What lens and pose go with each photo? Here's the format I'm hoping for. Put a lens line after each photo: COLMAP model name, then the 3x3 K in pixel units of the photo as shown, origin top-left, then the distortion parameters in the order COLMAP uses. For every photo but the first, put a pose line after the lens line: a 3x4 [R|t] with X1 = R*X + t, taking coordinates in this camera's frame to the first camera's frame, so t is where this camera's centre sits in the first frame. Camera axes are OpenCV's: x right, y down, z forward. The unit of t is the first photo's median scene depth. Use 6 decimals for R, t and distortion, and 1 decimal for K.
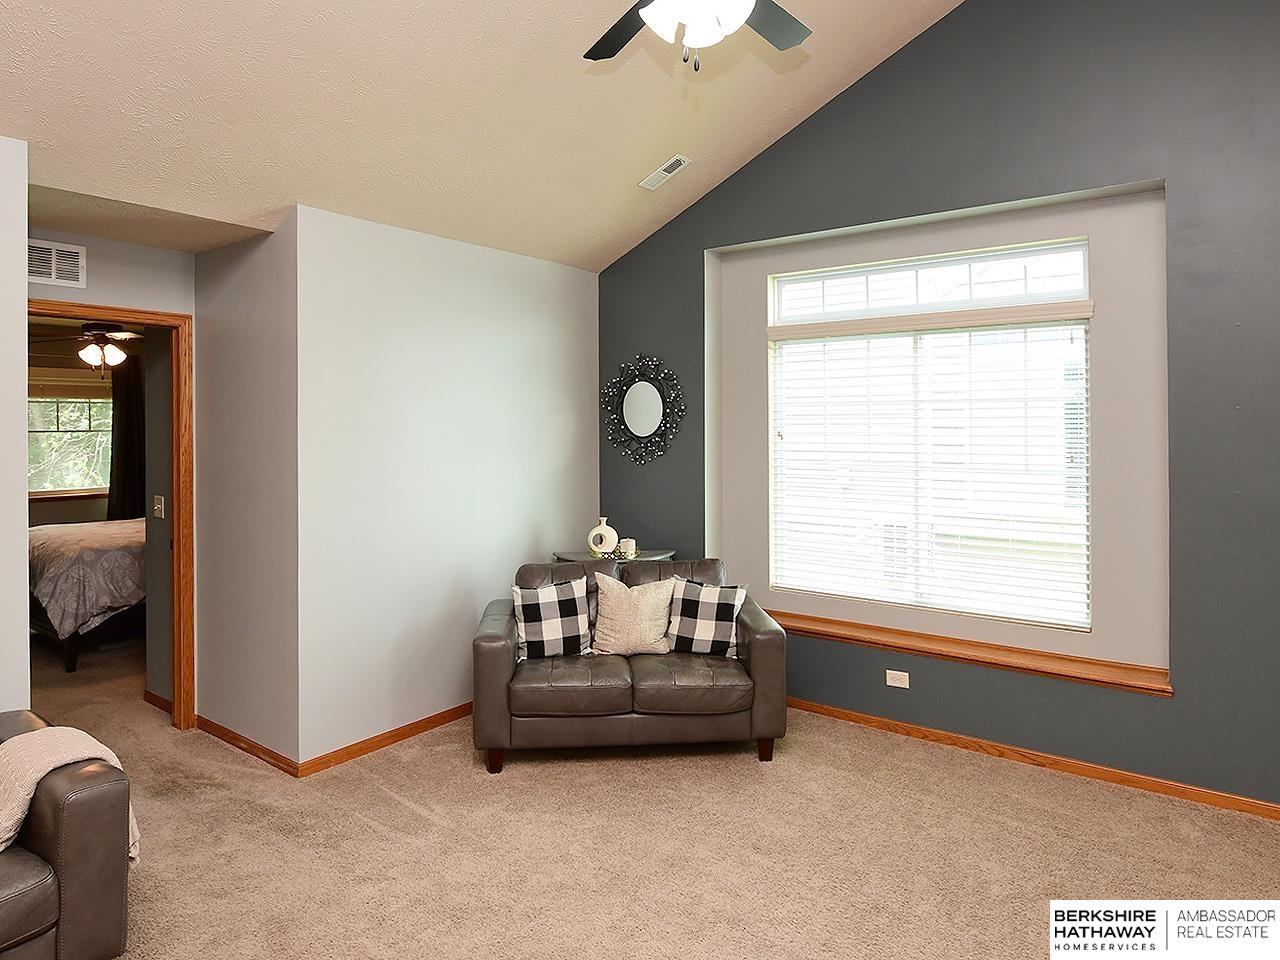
lens RADIAL K [[821.5, 0, 608.2], [0, 821.5, 436.6], [0, 0, 1]] dist [-0.001727, -0.002728]
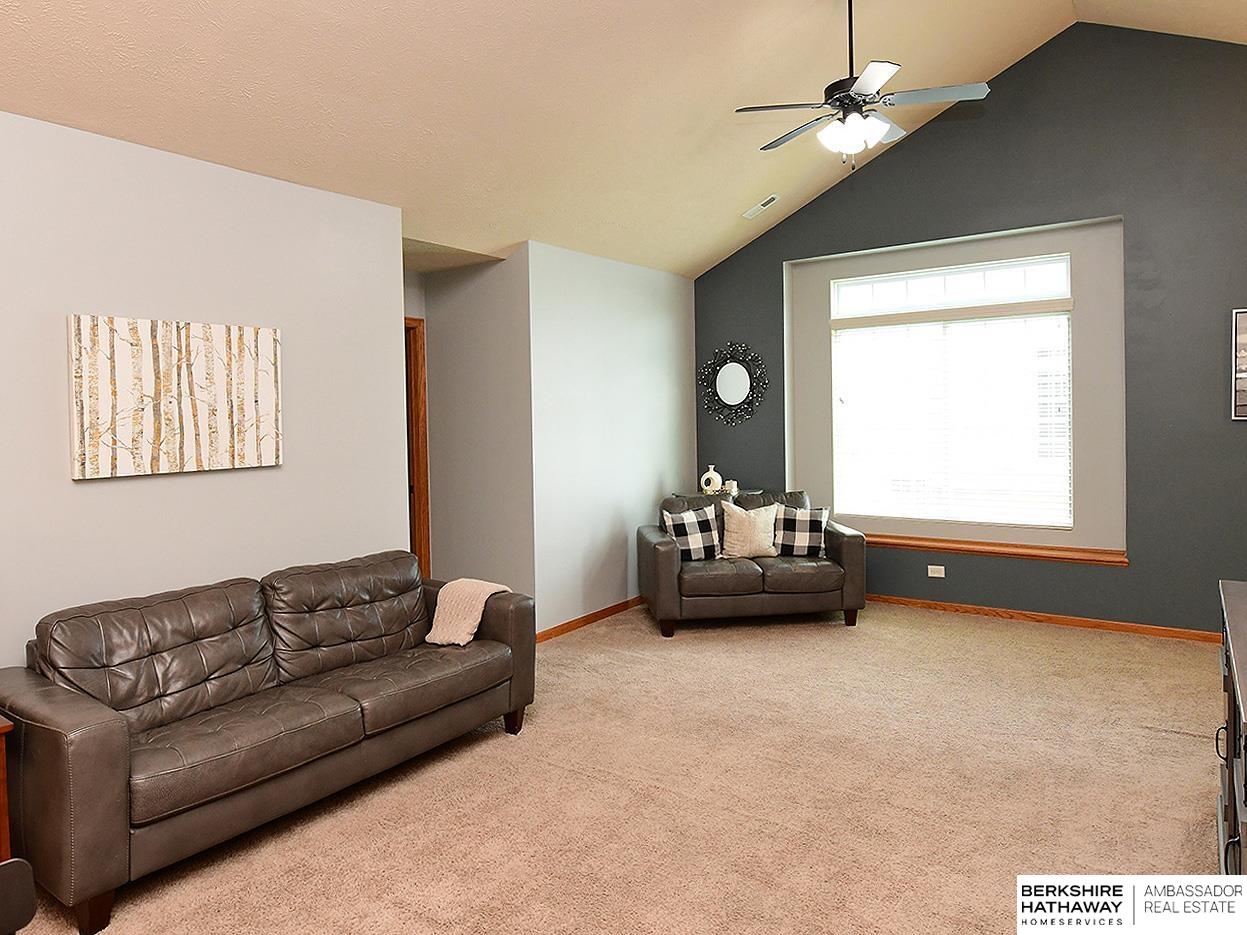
lens RADIAL K [[789.6, 0, 626.2], [0, 789.6, 450.9], [0, 0, 1]] dist [-0.000885, 0.000322]
pose [[0.998710, -0.026158, 0.043516, -0.233746], [0.024545, 0.999007, 0.037190, 0.028121], [-0.044445, -0.036073, 0.998360, -0.319047]]
